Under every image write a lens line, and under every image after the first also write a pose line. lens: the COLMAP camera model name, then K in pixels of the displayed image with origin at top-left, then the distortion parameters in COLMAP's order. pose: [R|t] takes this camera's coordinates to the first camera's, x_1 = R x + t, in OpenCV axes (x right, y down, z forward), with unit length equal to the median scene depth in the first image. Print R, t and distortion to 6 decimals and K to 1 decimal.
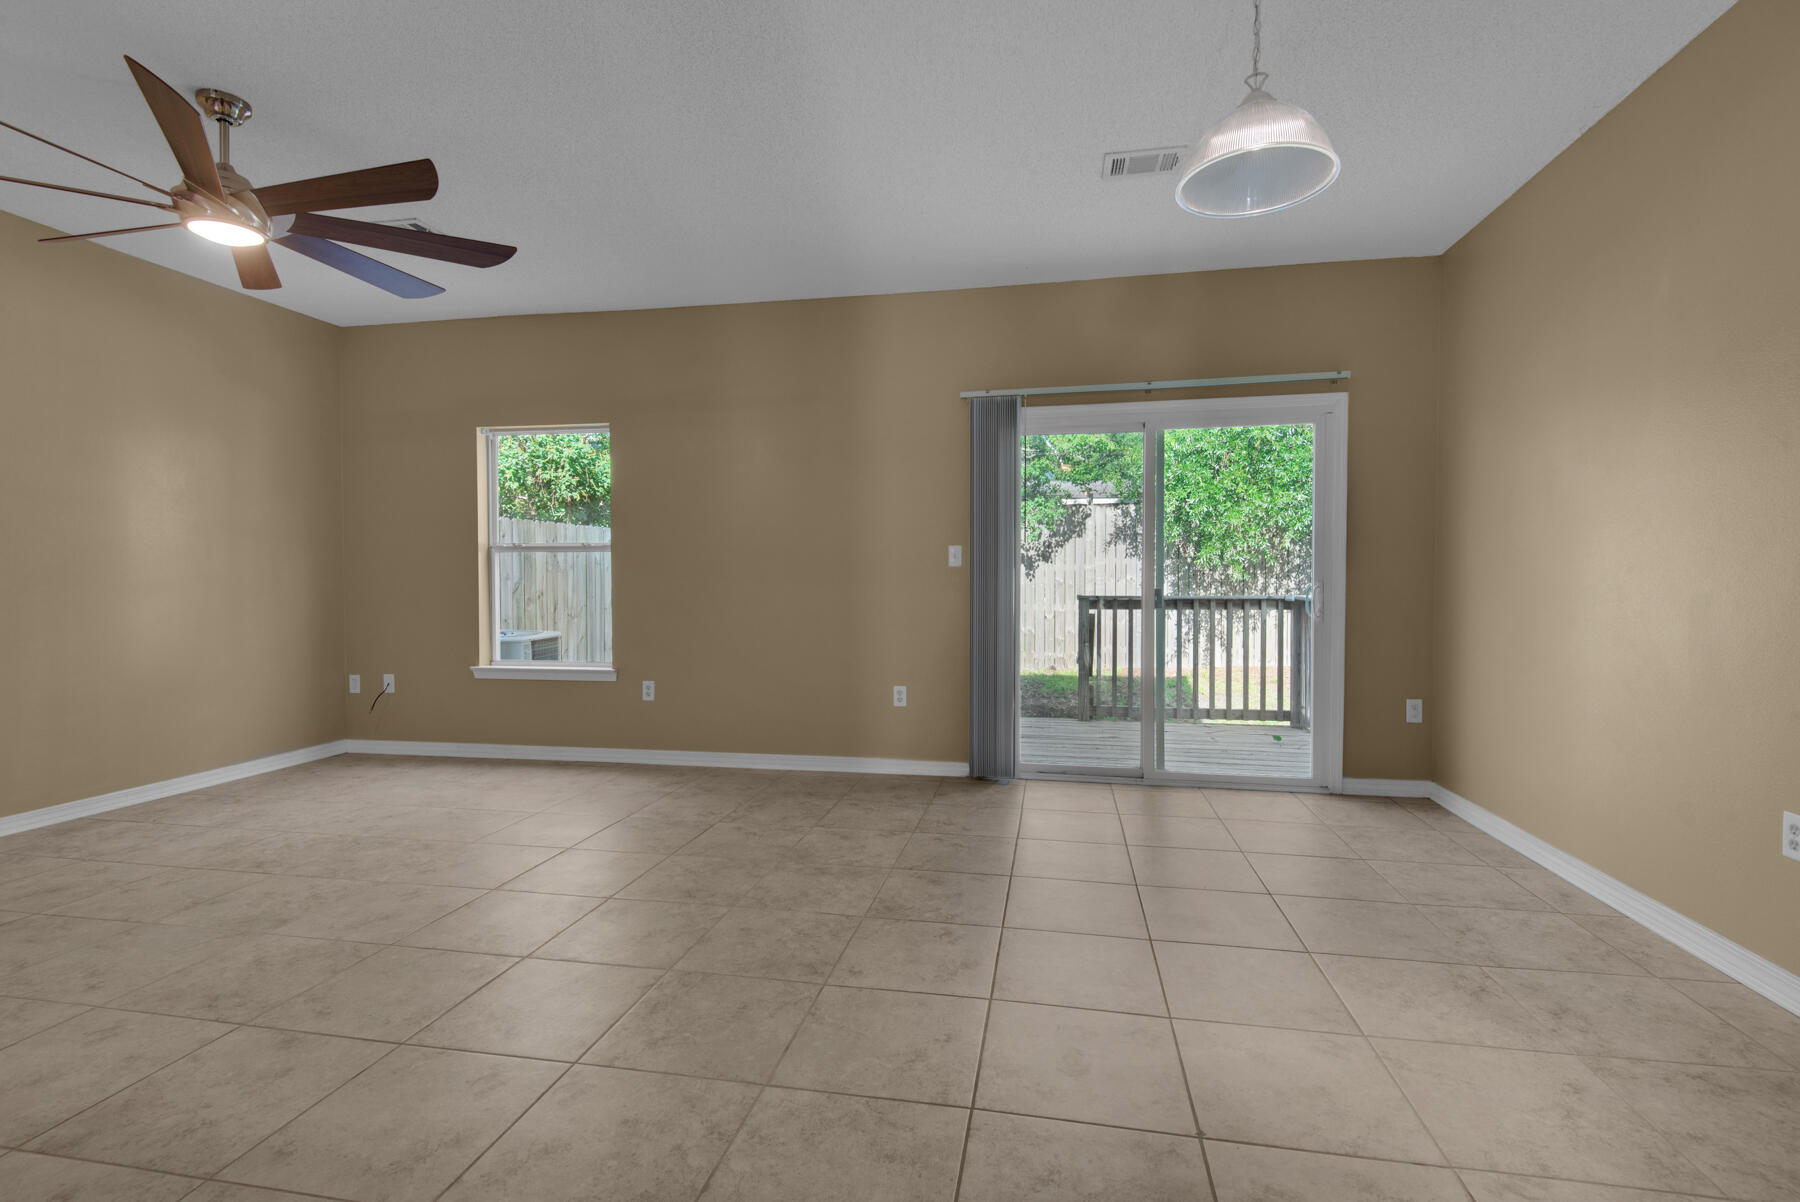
lens RADIAL K [[813.1, 0, 917.4], [0, 813.1, 602.9], [0, 0, 1]] dist [0.012028, -0.008099]
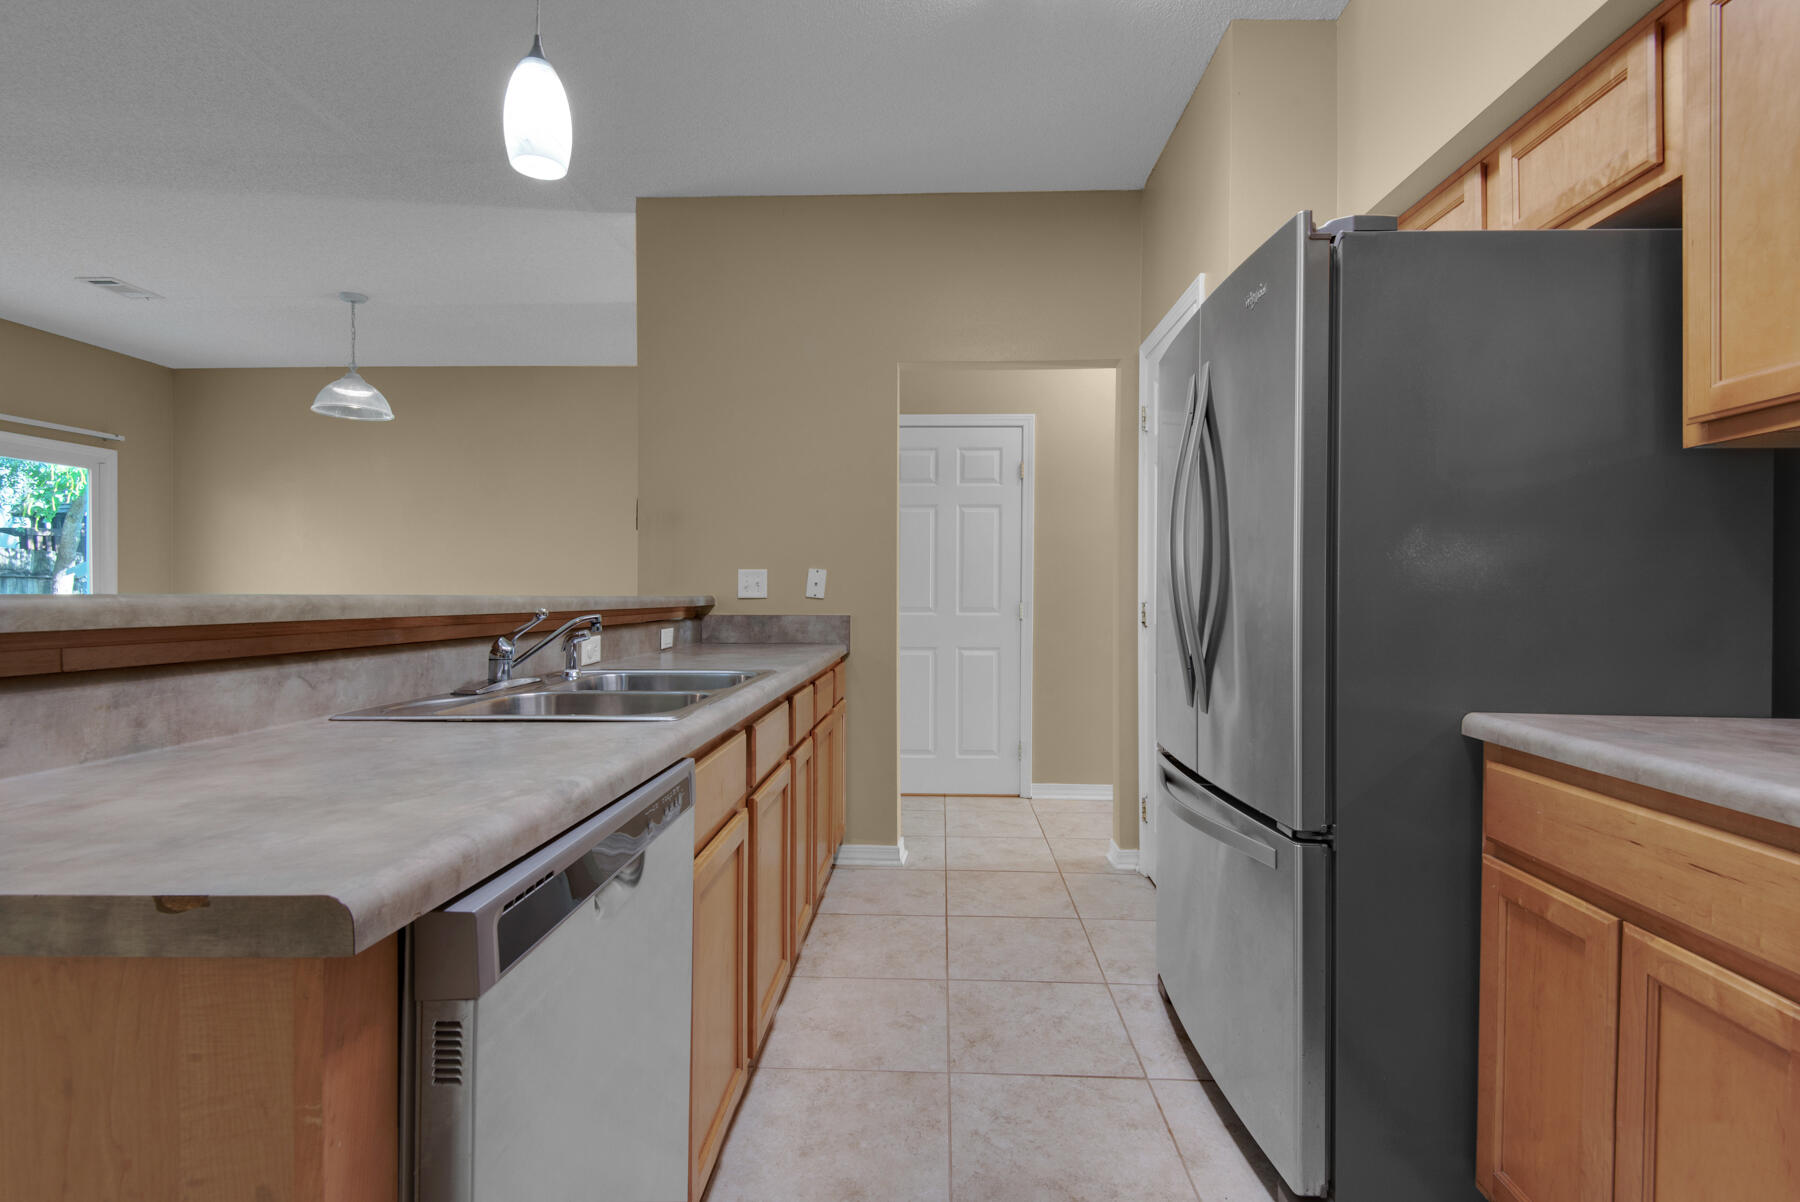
lens RADIAL K [[813.1, 0, 921.6], [0, 813.1, 599.7], [0, 0, 1]] dist [0.012028, -0.008099]
pose [[-0.136517, -0.004719, 0.990626, -1.254497], [0.024659, 0.999663, 0.008160, 0.005378], [-0.990331, 0.025542, -0.136355, -0.132856]]
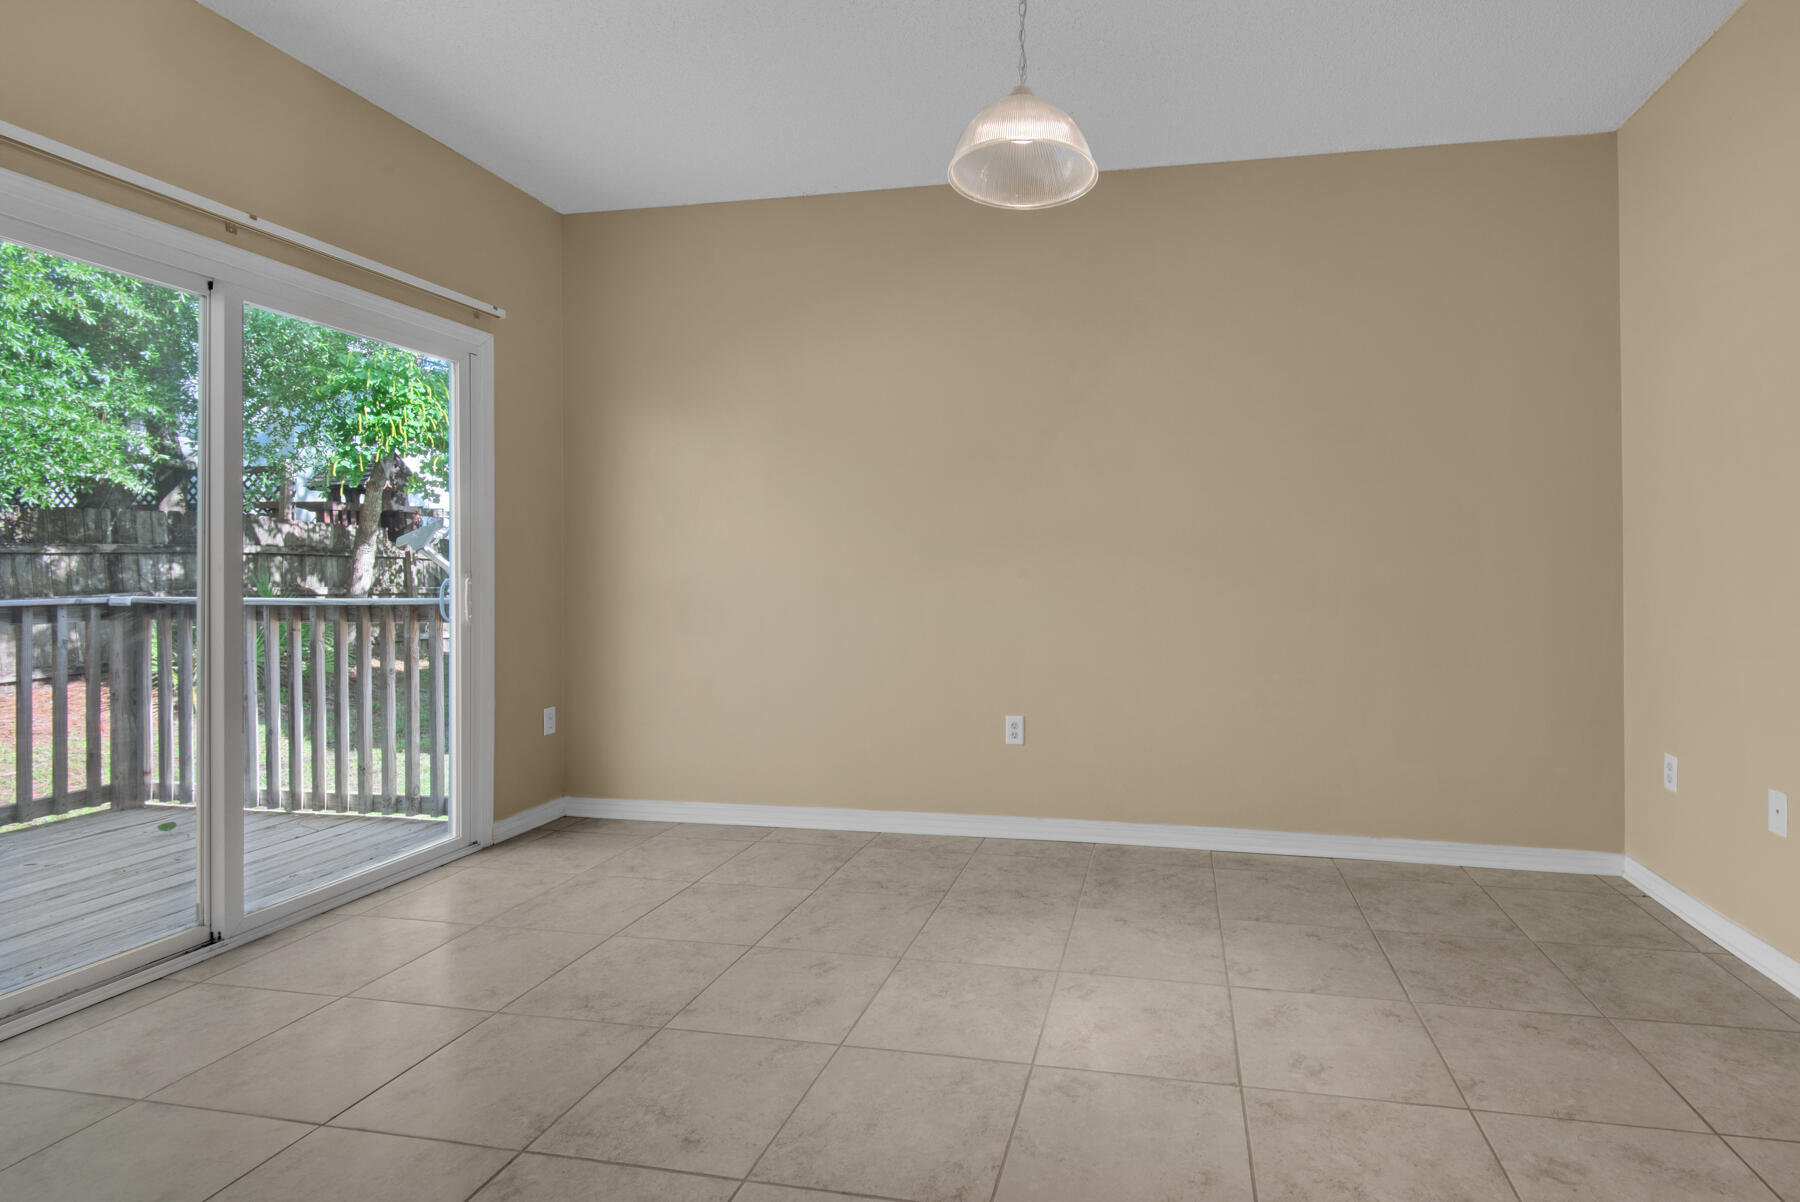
lens RADIAL K [[847.7, 0, 1012.5], [0, 847.7, 573.0], [0, 0, 1]] dist [0.002840, 0.000482]
pose [[0.003638, -0.002249, 0.999991, -0.393237], [0.029581, 0.999560, 0.002141, -0.018036], [-0.999556, 0.029573, 0.003703, 0.651212]]
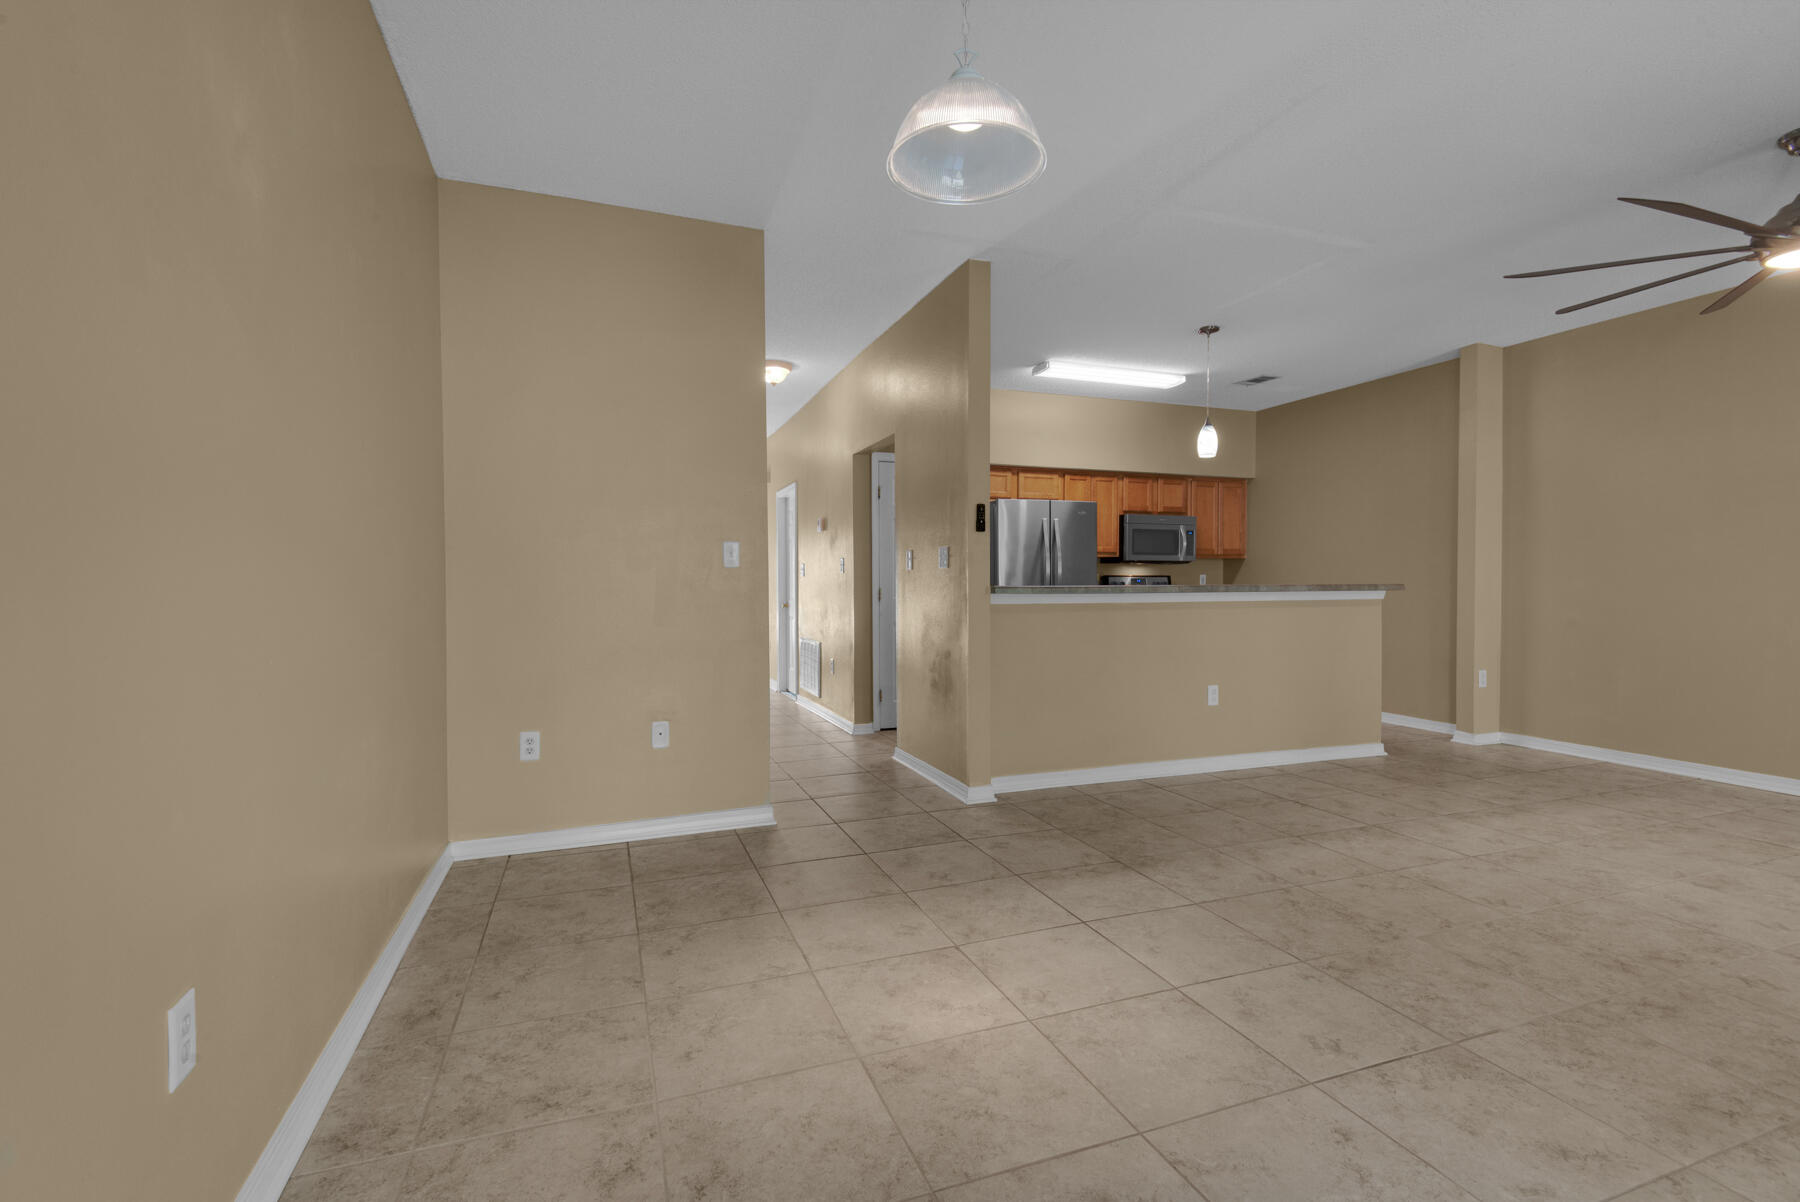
lens RADIAL K [[813.1, 0, 909.1], [0, 813.1, 593.0], [0, 0, 1]] dist [0.012028, -0.008099]
pose [[-0.859246, 0.009138, -0.511481, 0.613901], [-0.011347, 0.999254, 0.036914, -0.035363], [0.511437, 0.037522, -0.858501, 1.146635]]
